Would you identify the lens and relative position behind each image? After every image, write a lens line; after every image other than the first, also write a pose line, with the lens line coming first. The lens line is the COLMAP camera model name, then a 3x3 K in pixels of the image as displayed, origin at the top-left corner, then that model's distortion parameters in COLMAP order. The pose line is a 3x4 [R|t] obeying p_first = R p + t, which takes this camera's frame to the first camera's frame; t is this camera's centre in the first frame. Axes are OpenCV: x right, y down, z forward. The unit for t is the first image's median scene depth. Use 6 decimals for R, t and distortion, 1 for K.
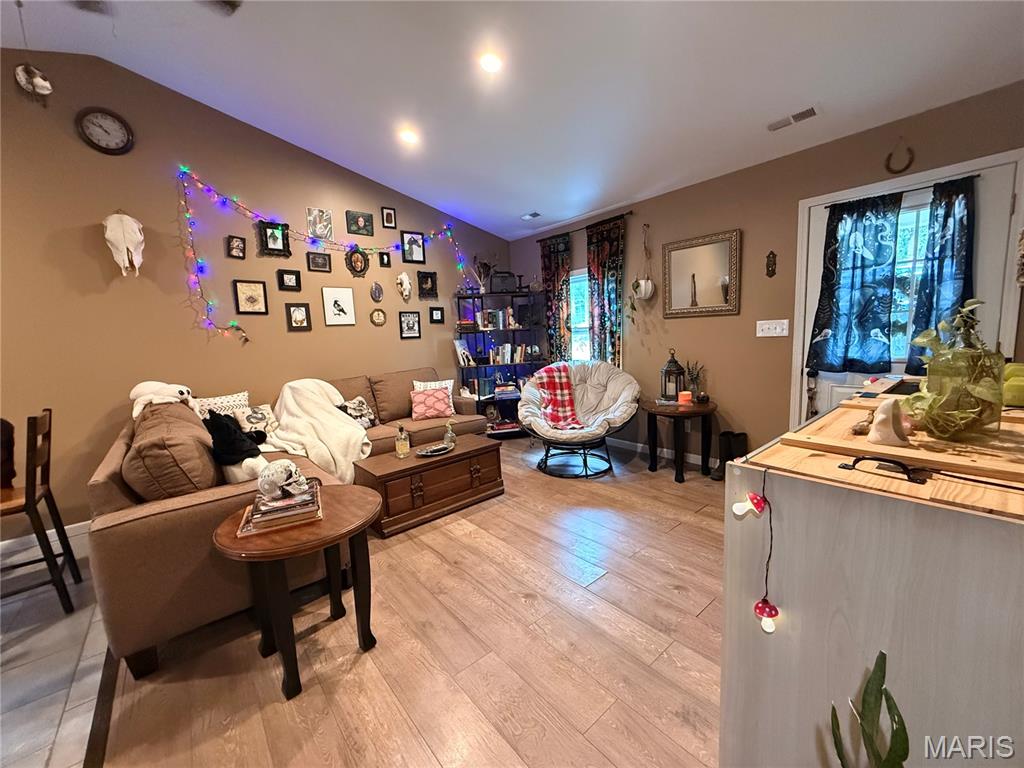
lens RADIAL K [[405.4, 0, 508.1], [0, 405.4, 385.1], [0, 0, 1]] dist [-0.000377, 0.000290]
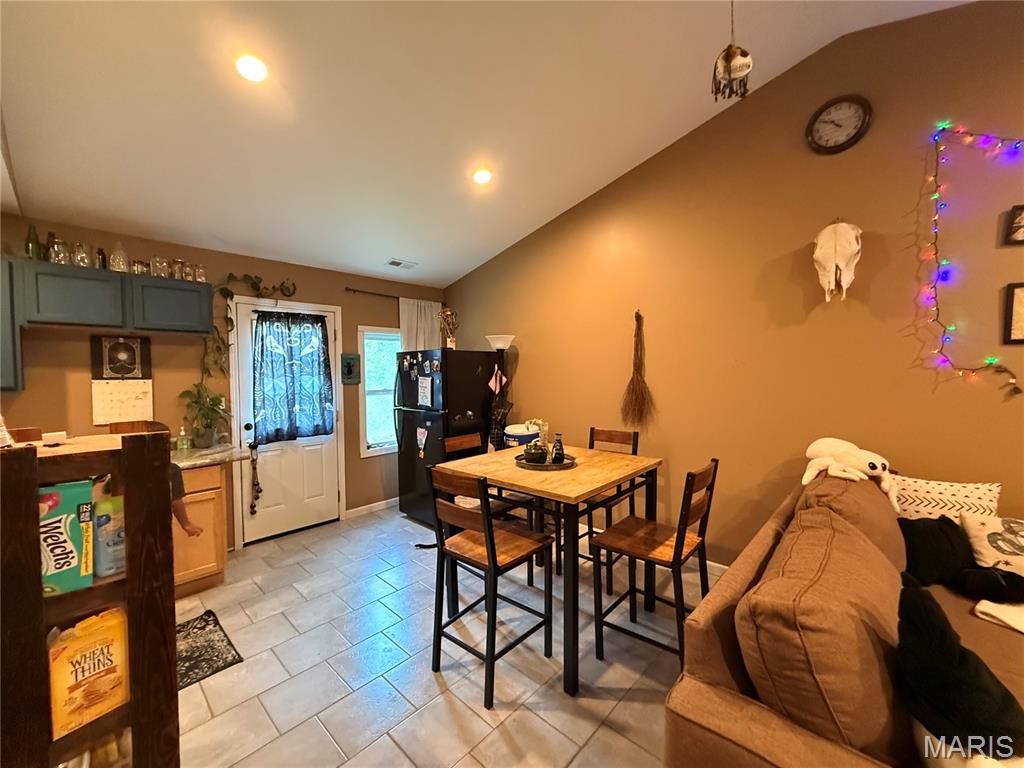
lens RADIAL K [[405.4, 0, 509.4], [0, 405.4, 381.0], [0, 0, 1]] dist [-0.000377, 0.000290]
pose [[0.122727, 0.080769, -0.989148, -0.179732], [-0.126217, 0.989860, 0.065167, -0.070538], [0.984382, 0.116850, 0.131676, 0.239685]]
